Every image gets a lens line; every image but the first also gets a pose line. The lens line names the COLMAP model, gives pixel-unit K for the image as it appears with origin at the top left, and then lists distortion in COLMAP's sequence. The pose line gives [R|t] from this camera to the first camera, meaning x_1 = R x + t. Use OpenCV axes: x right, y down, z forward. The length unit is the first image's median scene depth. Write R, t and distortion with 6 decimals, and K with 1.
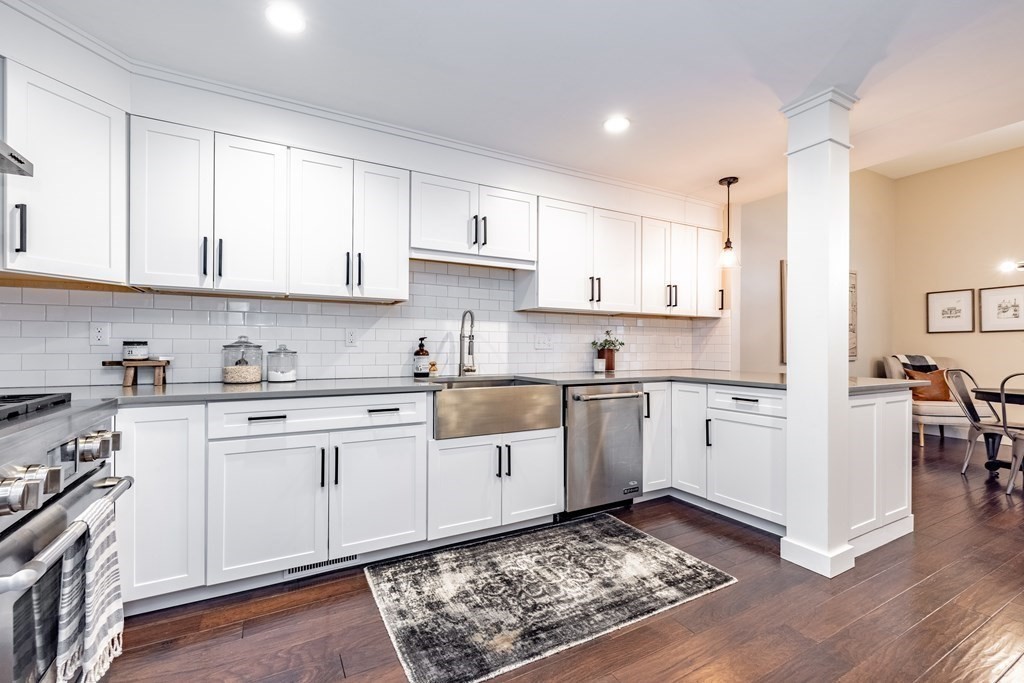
lens RADIAL K [[396.5, 0, 527.9], [0, 396.5, 345.9], [0, 0, 1]] dist [-0.000520, 0.000090]
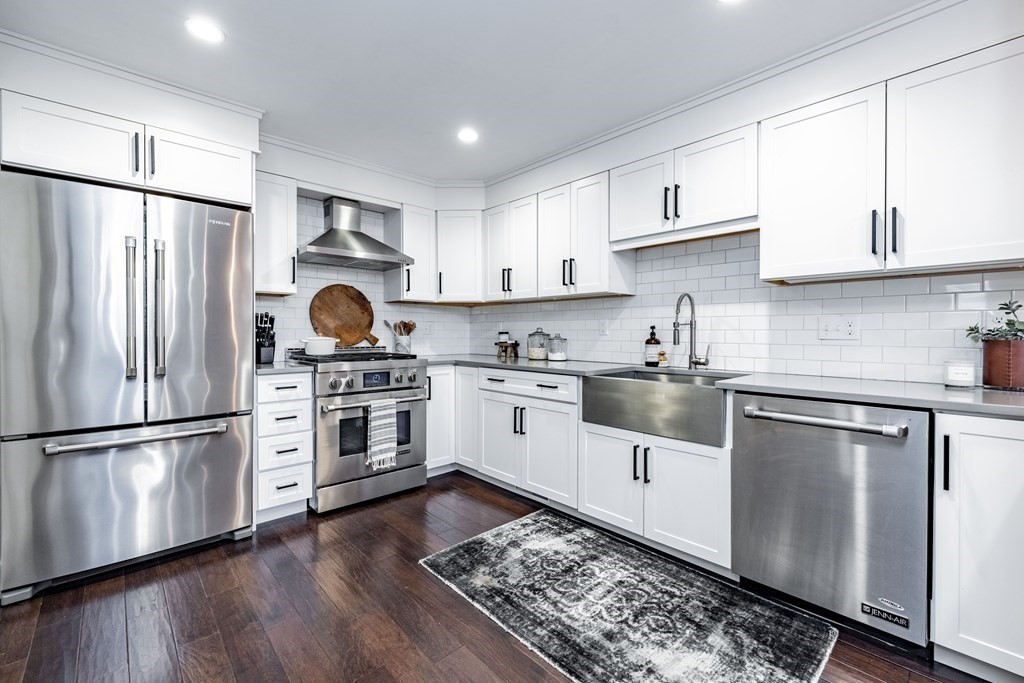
lens RADIAL K [[431.0, 0, 540.1], [0, 431.0, 336.3], [0, 0, 1]] dist [0.000578, -0.000007]
pose [[0.310844, 0.004566, -0.950450, 0.882926], [0.000622, 0.999987, 0.005008, -0.001167], [0.950461, -0.002148, 0.310837, 0.544732]]
